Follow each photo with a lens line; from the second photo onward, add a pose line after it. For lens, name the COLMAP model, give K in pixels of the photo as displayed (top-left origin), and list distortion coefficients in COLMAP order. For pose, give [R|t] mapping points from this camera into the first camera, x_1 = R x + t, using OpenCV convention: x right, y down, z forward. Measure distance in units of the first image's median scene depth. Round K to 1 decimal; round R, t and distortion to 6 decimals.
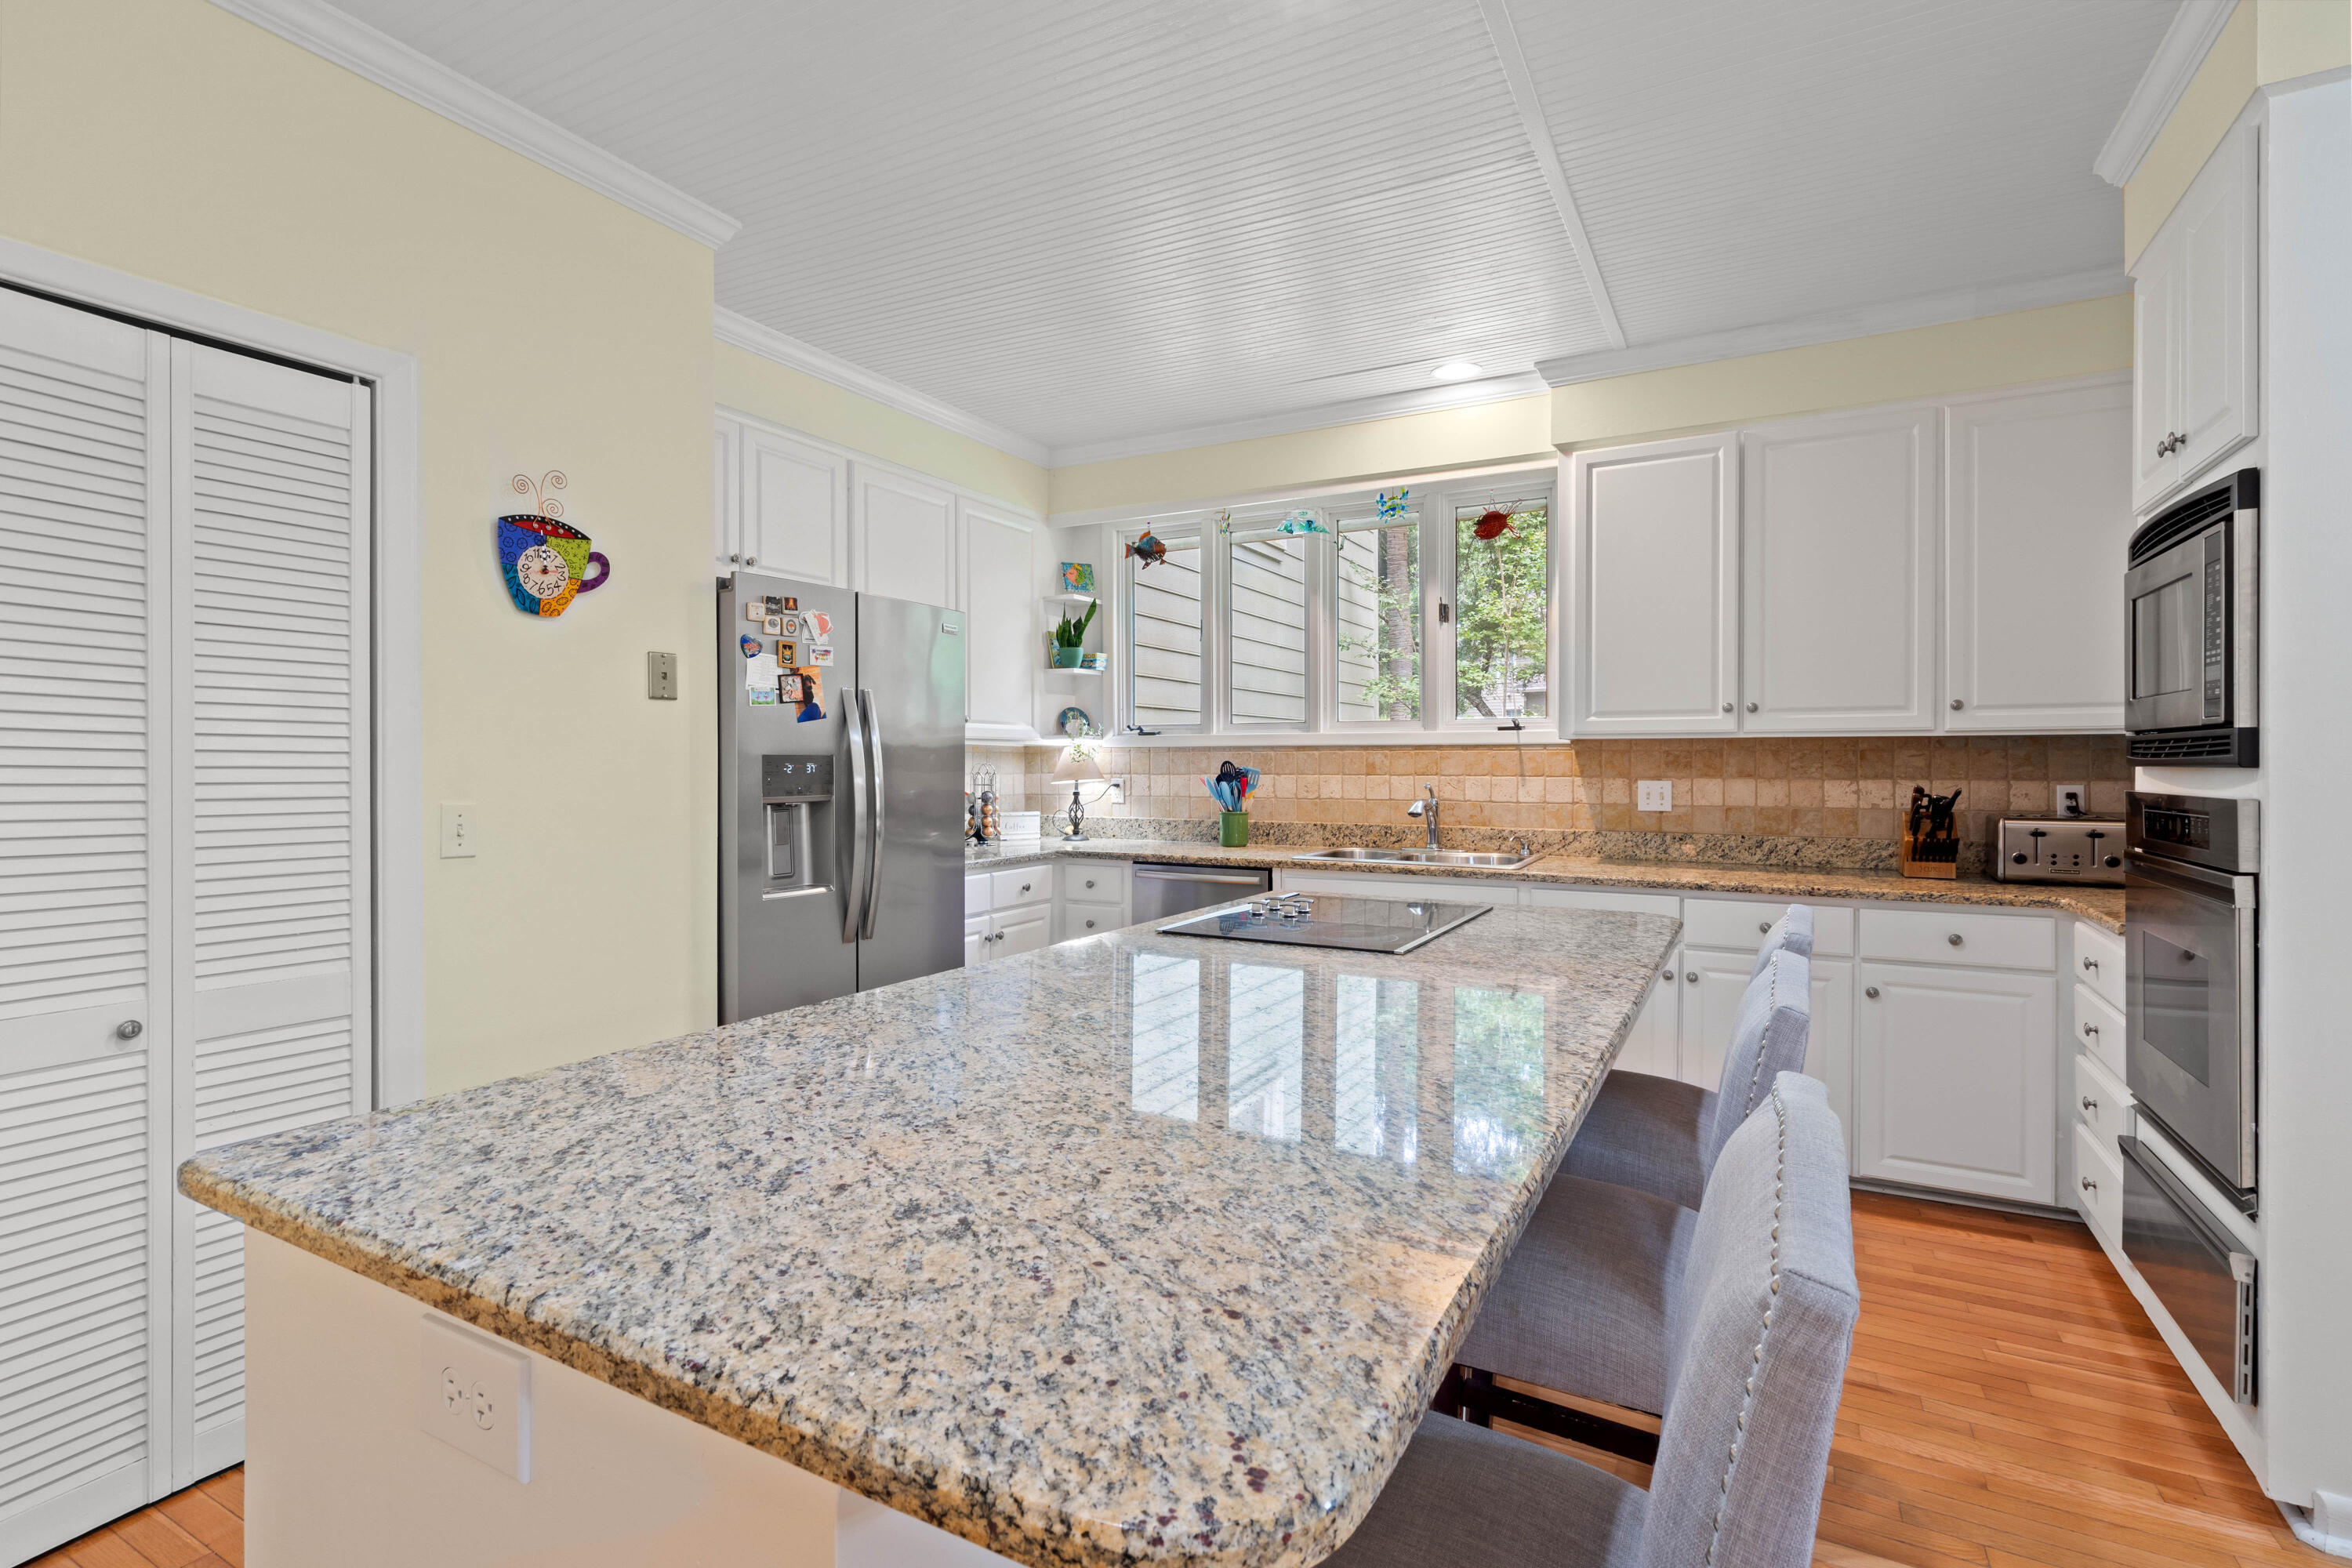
lens RADIAL K [[1077.3, 0, 1175.8], [0, 1077.3, 779.9], [0, 0, 1]] dist [-0.006770, 0.004959]
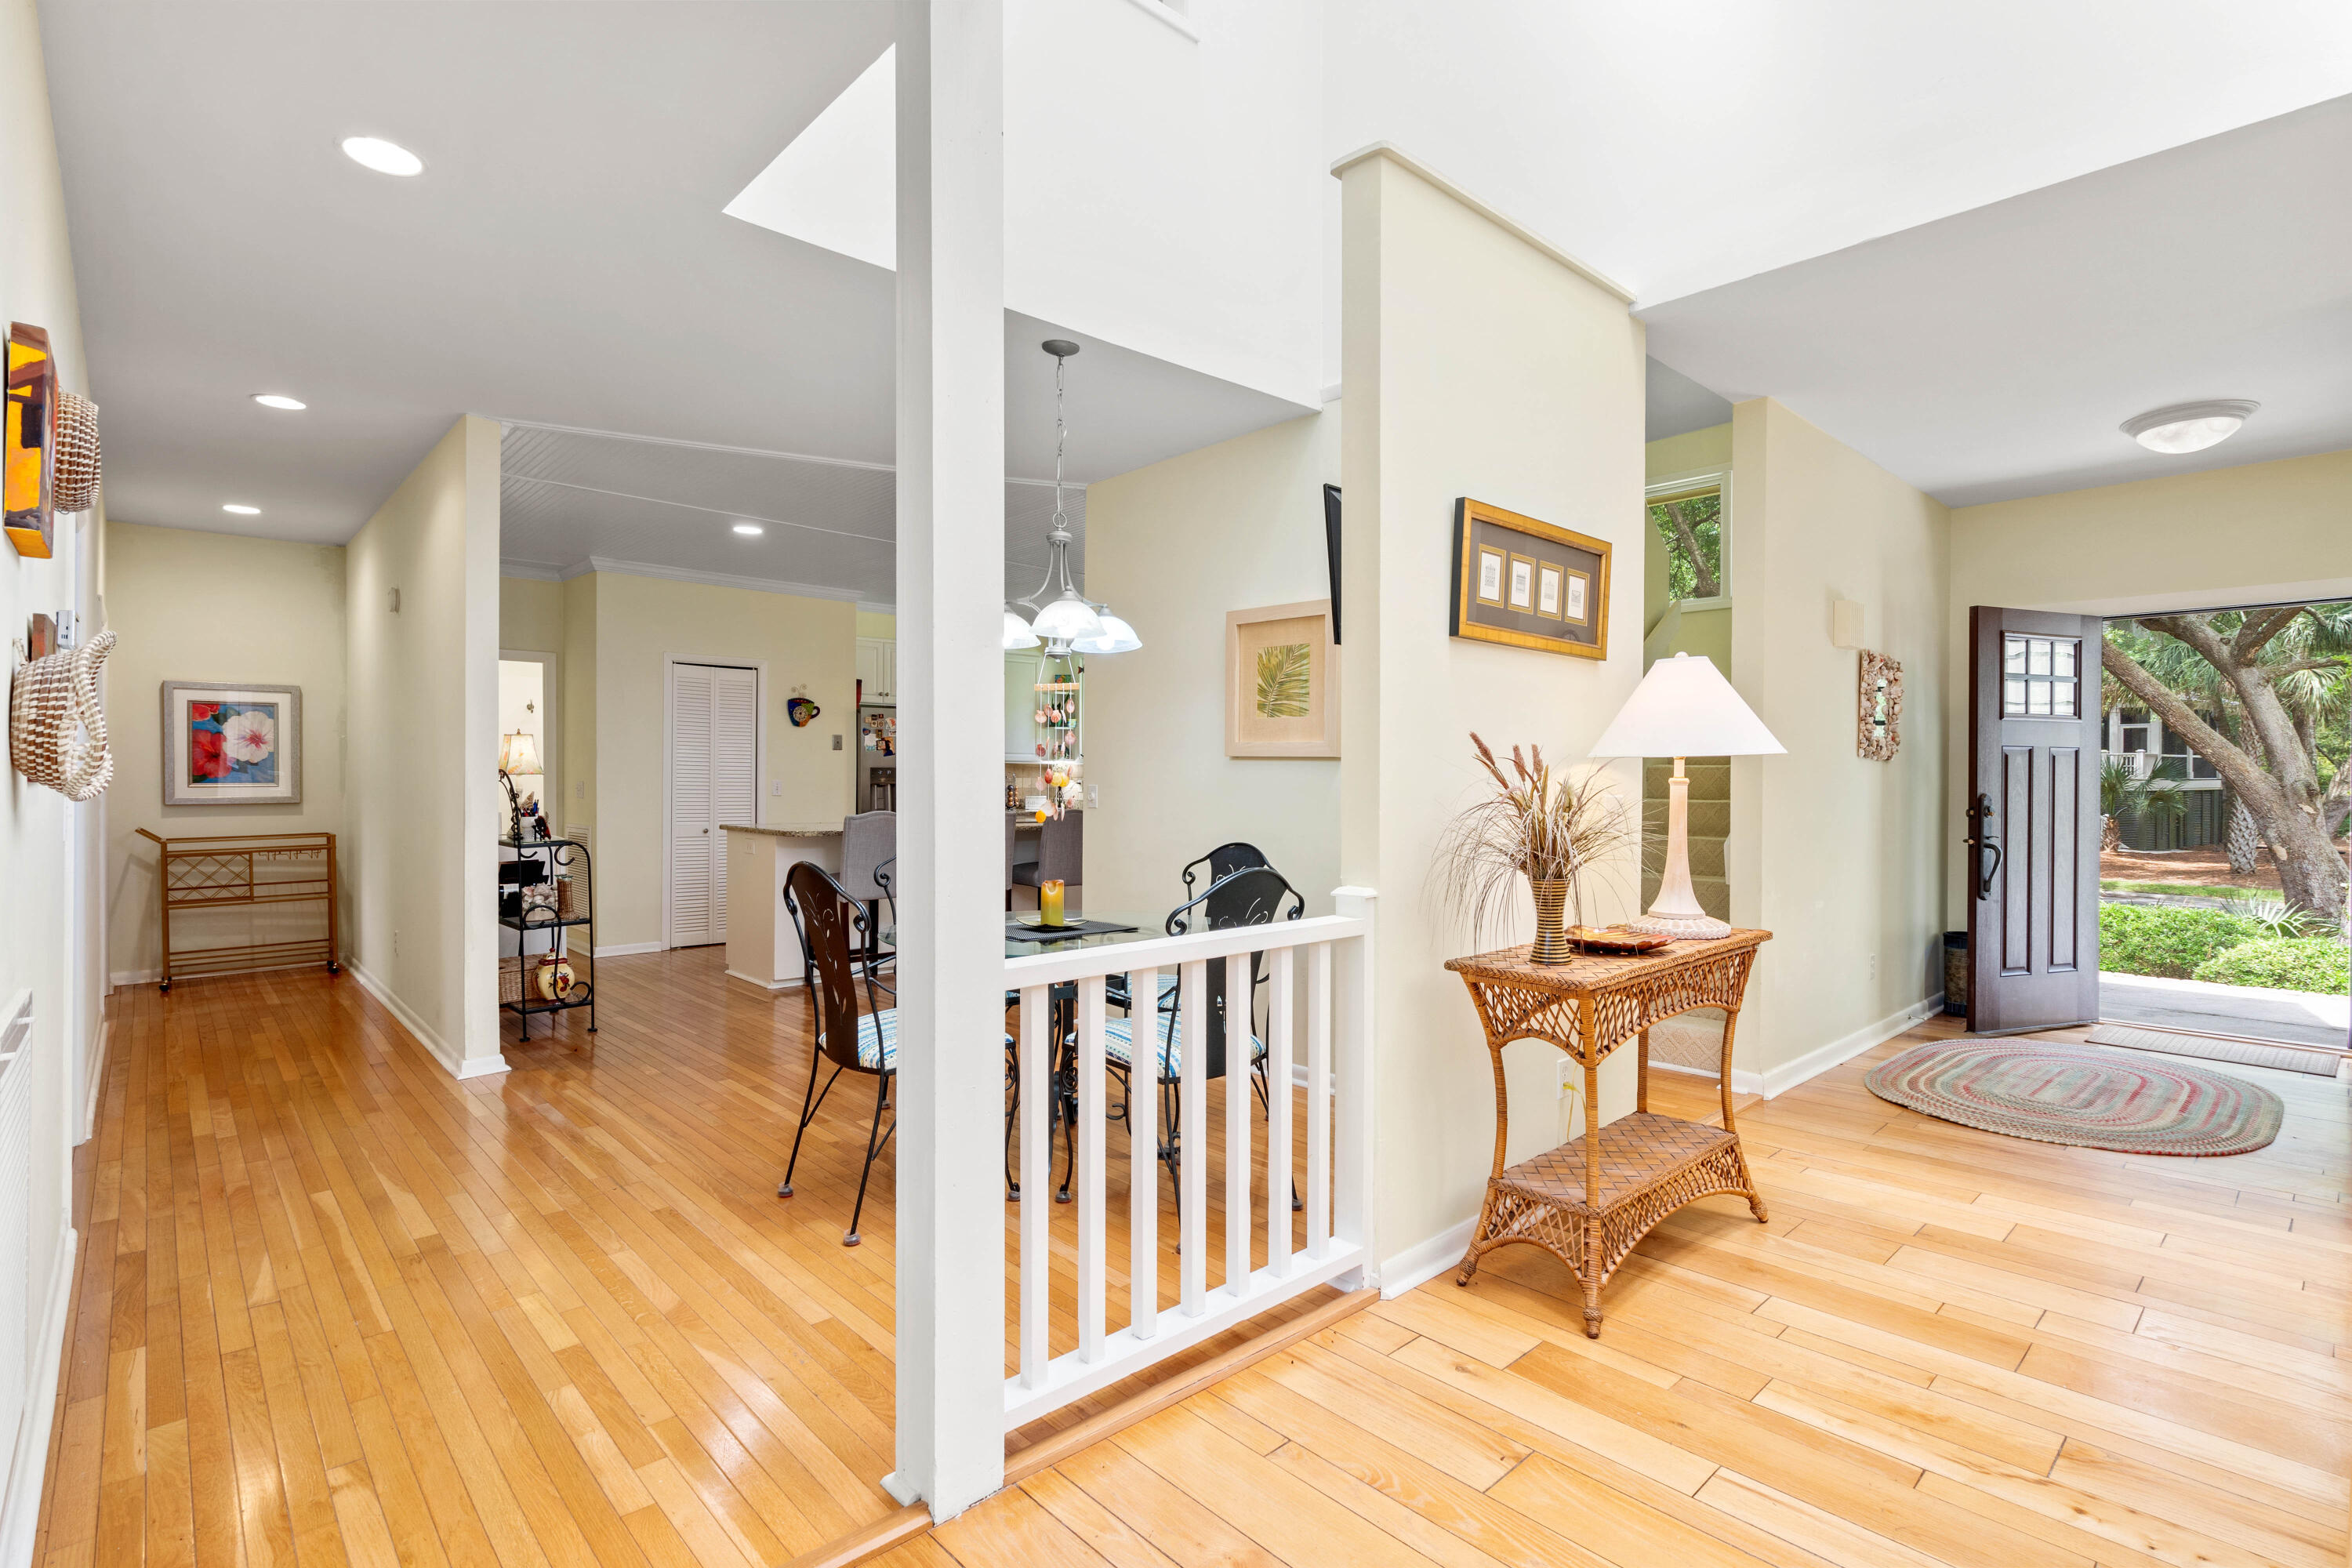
lens RADIAL K [[1148.9, 0, 1234.9], [0, 1148.9, 774.3], [0, 0, 1]] dist [0.002275, 0.001305]
pose [[0.963740, 0.002576, -0.266830, 1.118135], [-0.007321, 0.999832, -0.016790, 0.032771], [0.266742, 0.018135, 0.963597, -1.399652]]
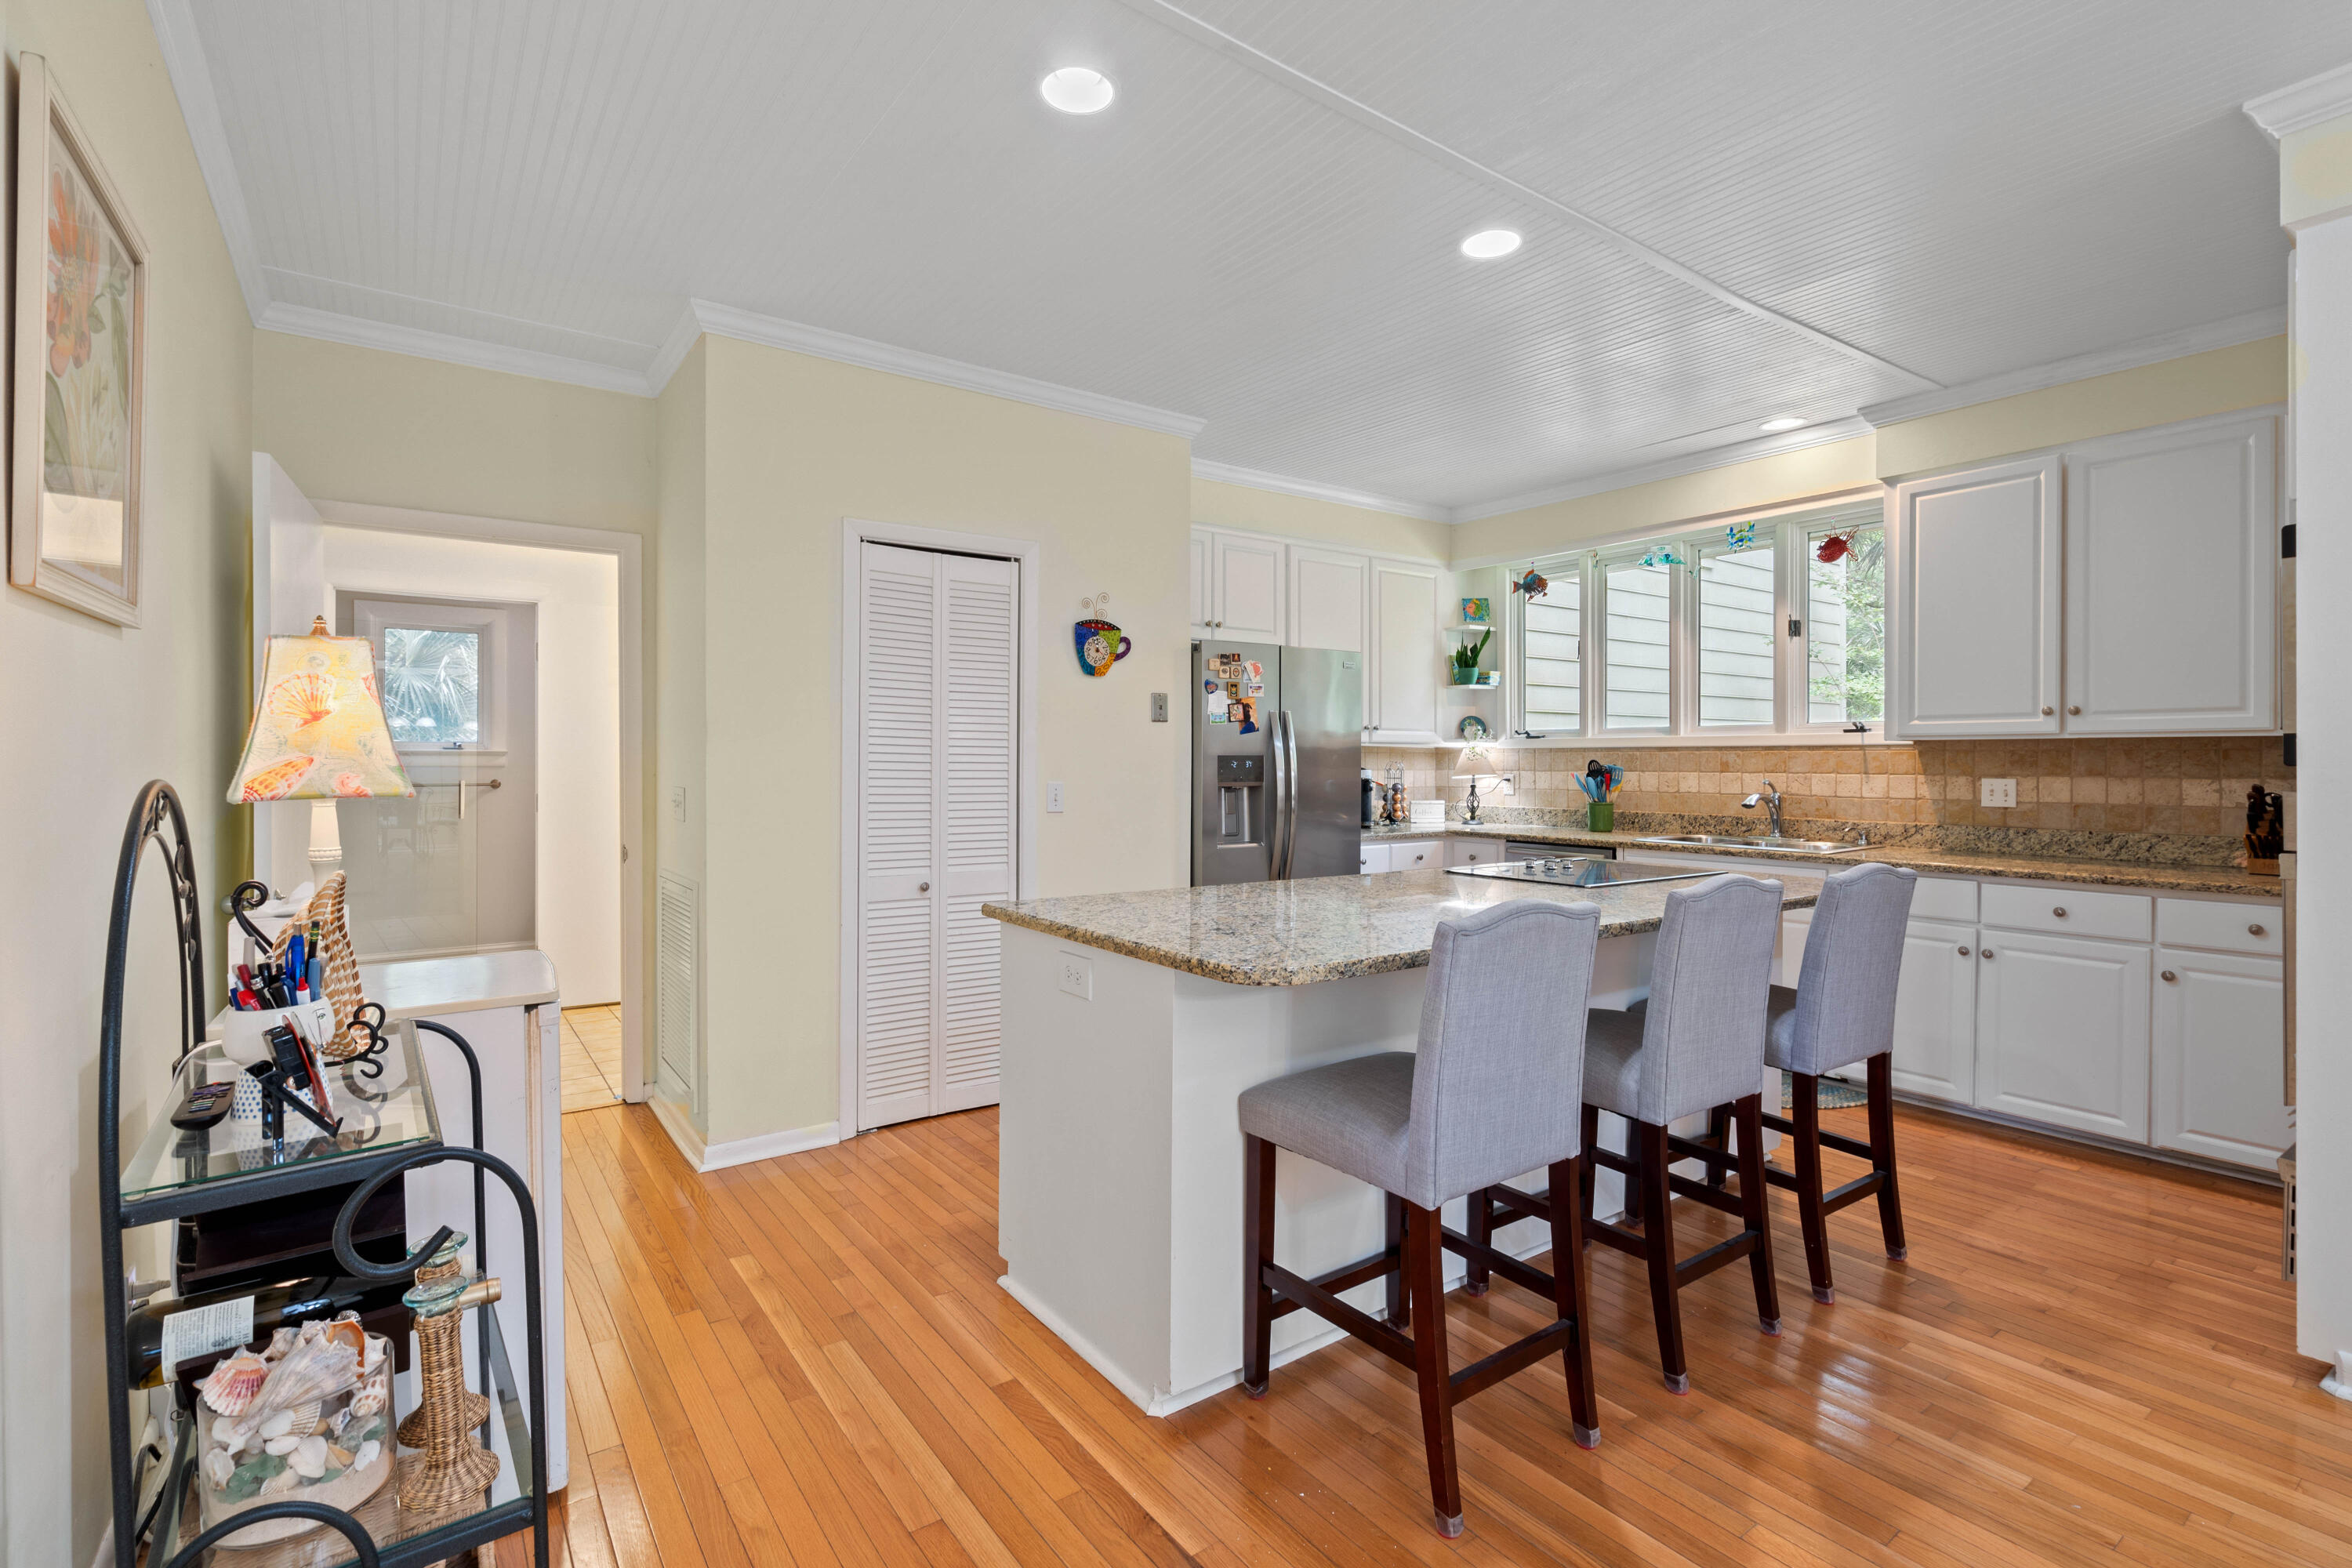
lens RADIAL K [[1077.3, 0, 1185.4], [0, 1077.3, 768.7], [0, 0, 1]] dist [-0.006770, 0.004959]
pose [[0.902180, 0.004207, -0.431338, 0.191927], [-0.008445, 0.999933, -0.007910, 0.006610], [0.431276, 0.010779, 0.902156, -0.332821]]
